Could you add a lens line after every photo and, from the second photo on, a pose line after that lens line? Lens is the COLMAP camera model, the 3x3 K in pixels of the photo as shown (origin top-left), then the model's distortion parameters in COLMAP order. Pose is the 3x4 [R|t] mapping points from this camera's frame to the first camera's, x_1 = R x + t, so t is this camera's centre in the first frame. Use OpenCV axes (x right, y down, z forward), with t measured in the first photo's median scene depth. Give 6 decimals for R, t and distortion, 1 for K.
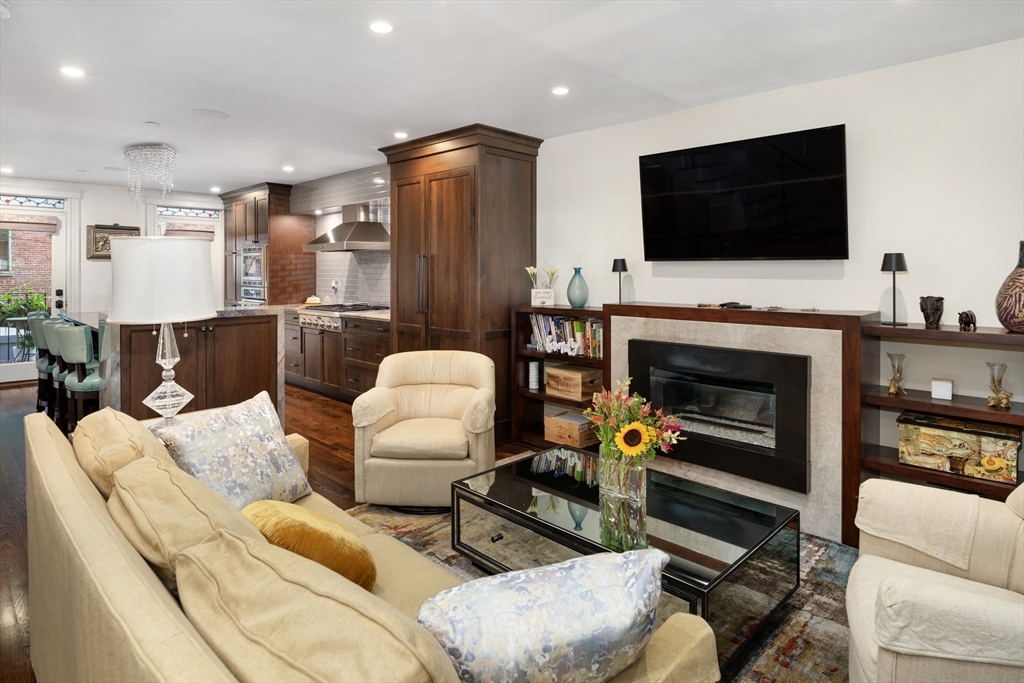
lens RADIAL K [[568.5, 0, 510.1], [0, 568.5, 270.2], [0, 0, 1]] dist [0.002546, -0.000816]
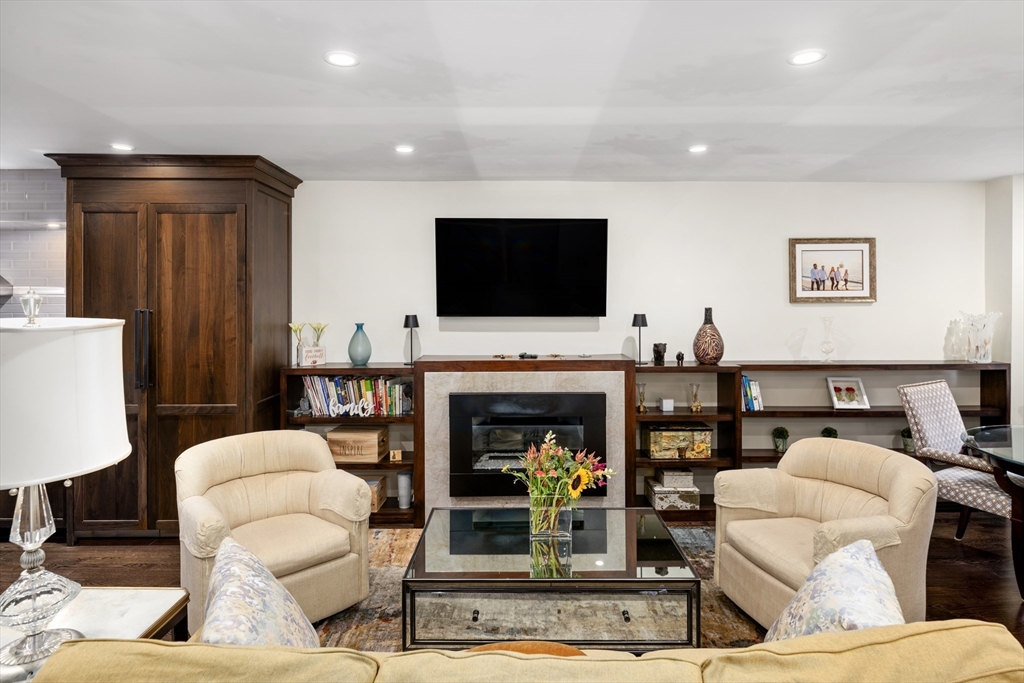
lens RADIAL K [[572.2, 0, 487.0], [0, 572.2, 296.7], [0, 0, 1]] dist [0.000285, -0.000877]
pose [[0.703989, 0.002554, 0.710206, -0.503913], [0.001214, 0.999988, -0.004800, -0.054223], [-0.710210, 0.004241, 0.703977, 0.205580]]
